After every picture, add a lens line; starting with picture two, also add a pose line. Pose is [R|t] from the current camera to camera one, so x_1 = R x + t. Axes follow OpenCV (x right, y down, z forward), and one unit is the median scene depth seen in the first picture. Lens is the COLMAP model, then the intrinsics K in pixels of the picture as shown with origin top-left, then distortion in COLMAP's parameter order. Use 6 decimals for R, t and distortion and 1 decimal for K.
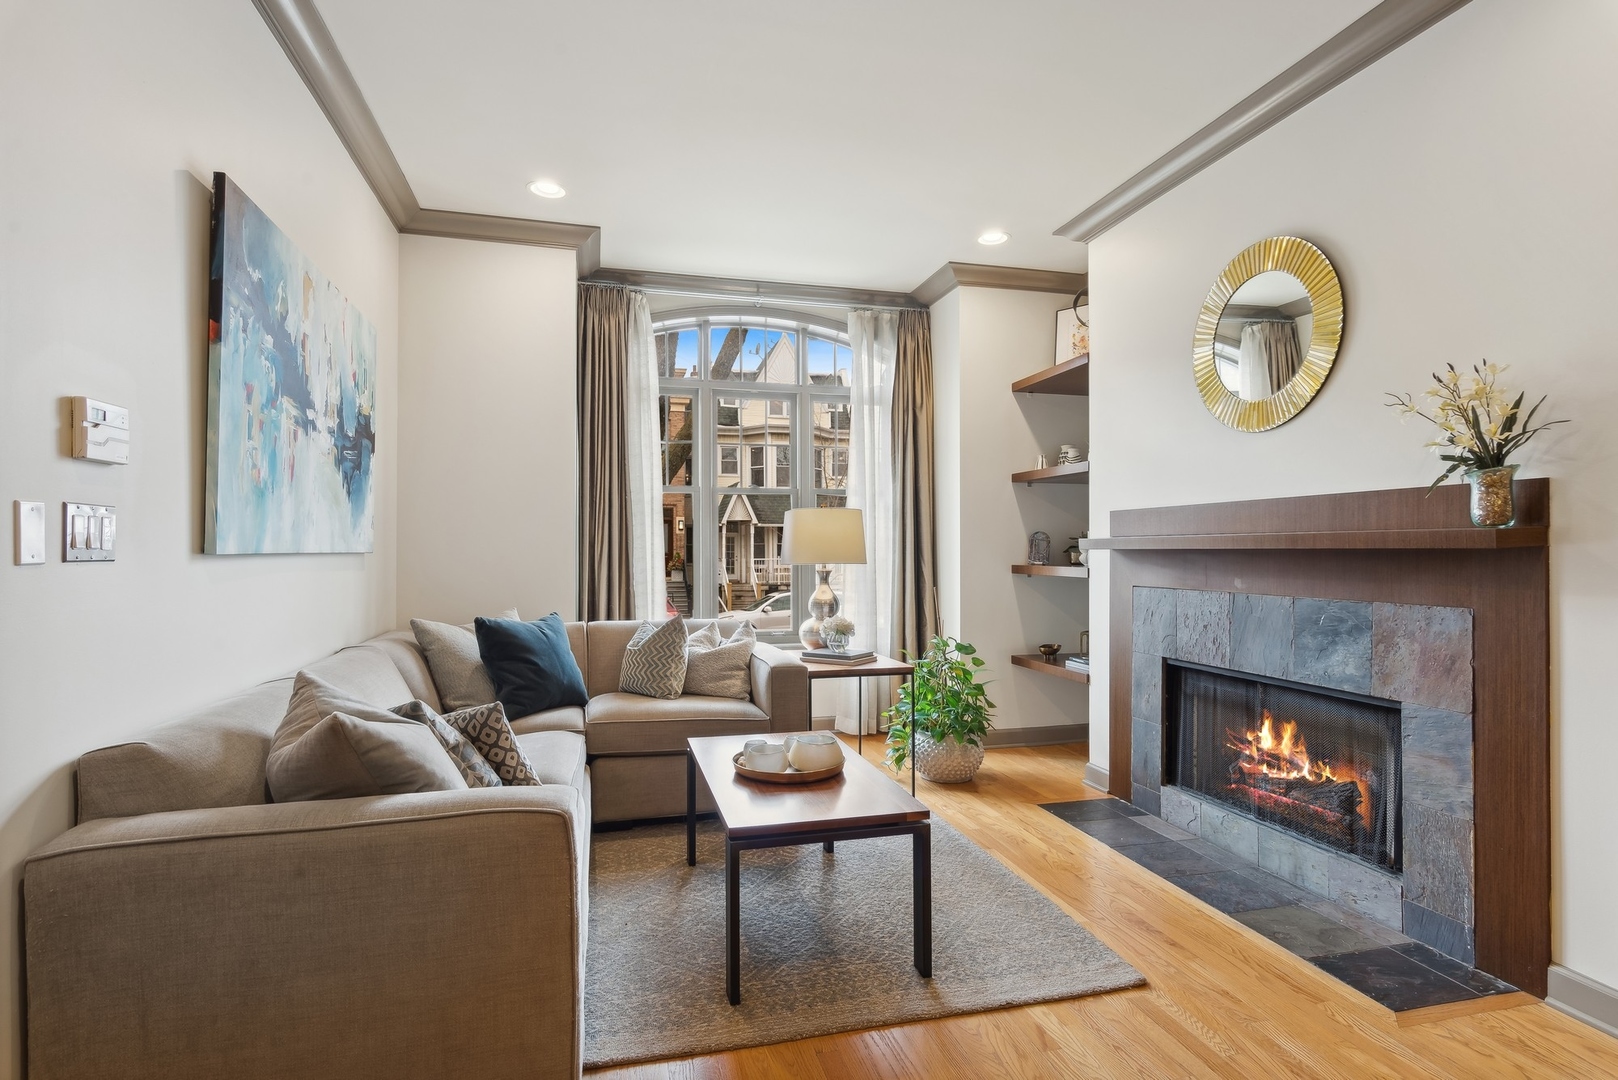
lens RADIAL K [[796.0, 0, 802.4], [0, 796.0, 542.6], [0, 0, 1]] dist [0.001375, 0.000613]
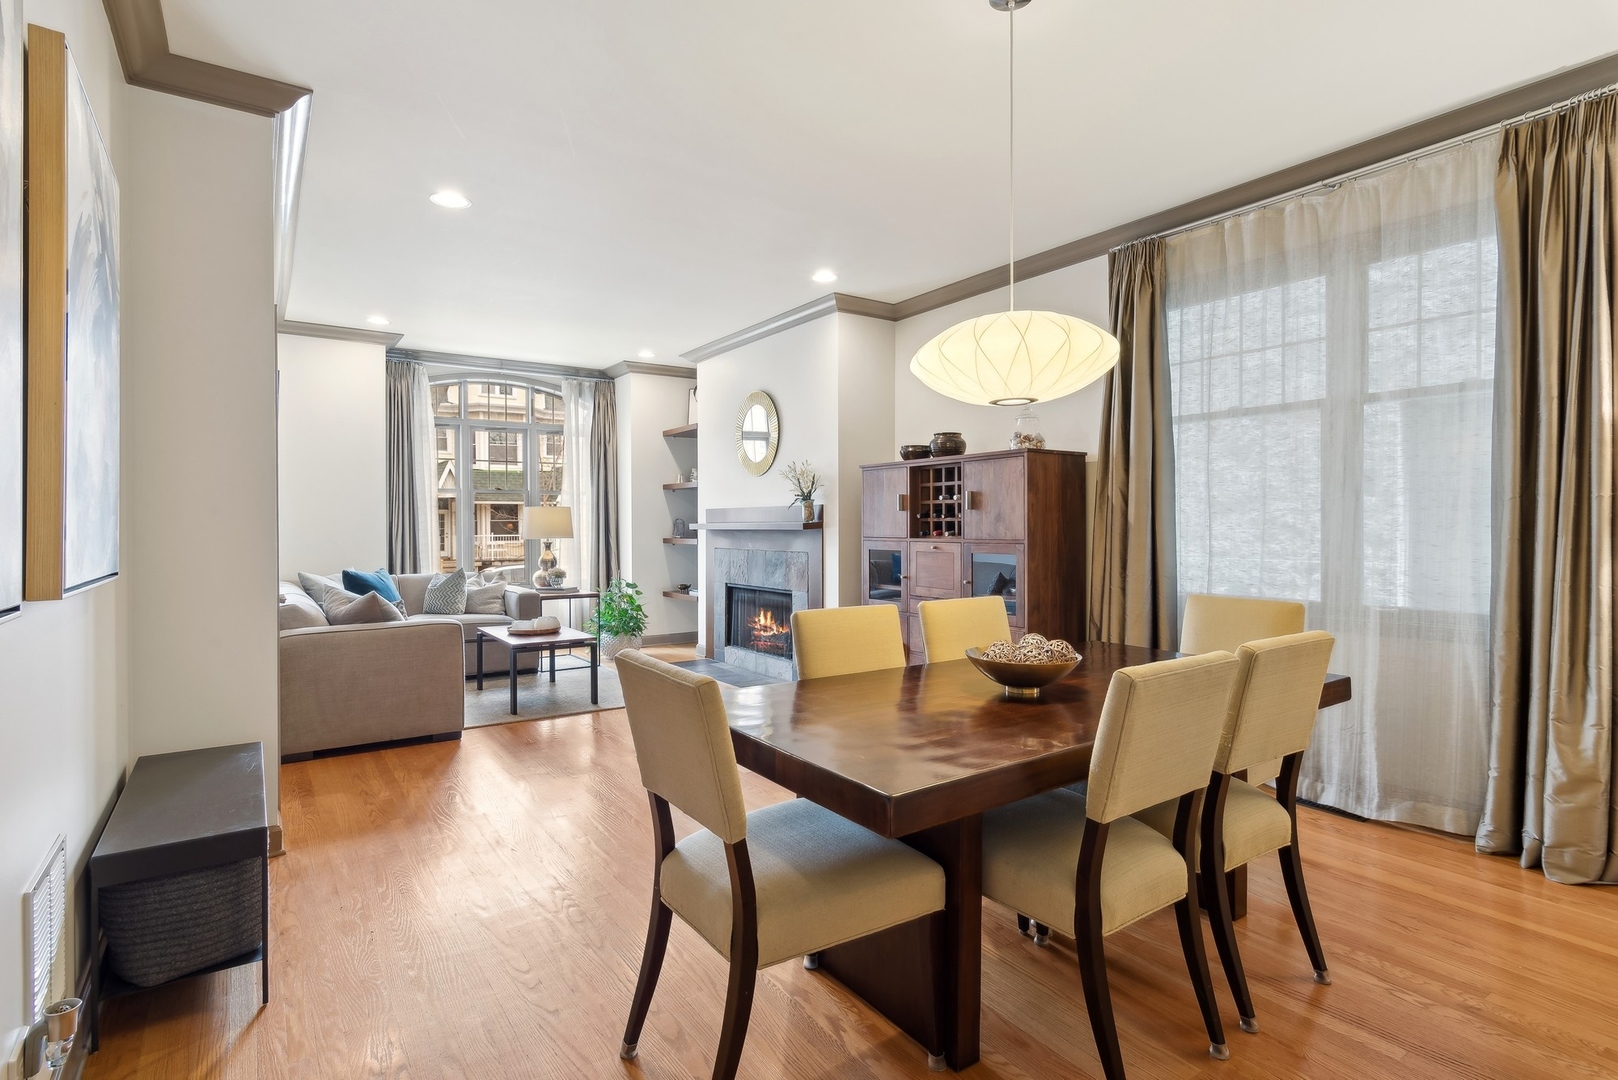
lens RADIAL K [[796.0, 0, 799.7], [0, 796.0, 525.7], [0, 0, 1]] dist [0.001375, 0.000613]
pose [[0.941037, -0.003600, 0.338283, -0.043576], [0.000182, 0.999949, 0.010137, -0.018323], [-0.338303, -0.009478, 0.940990, -0.831031]]
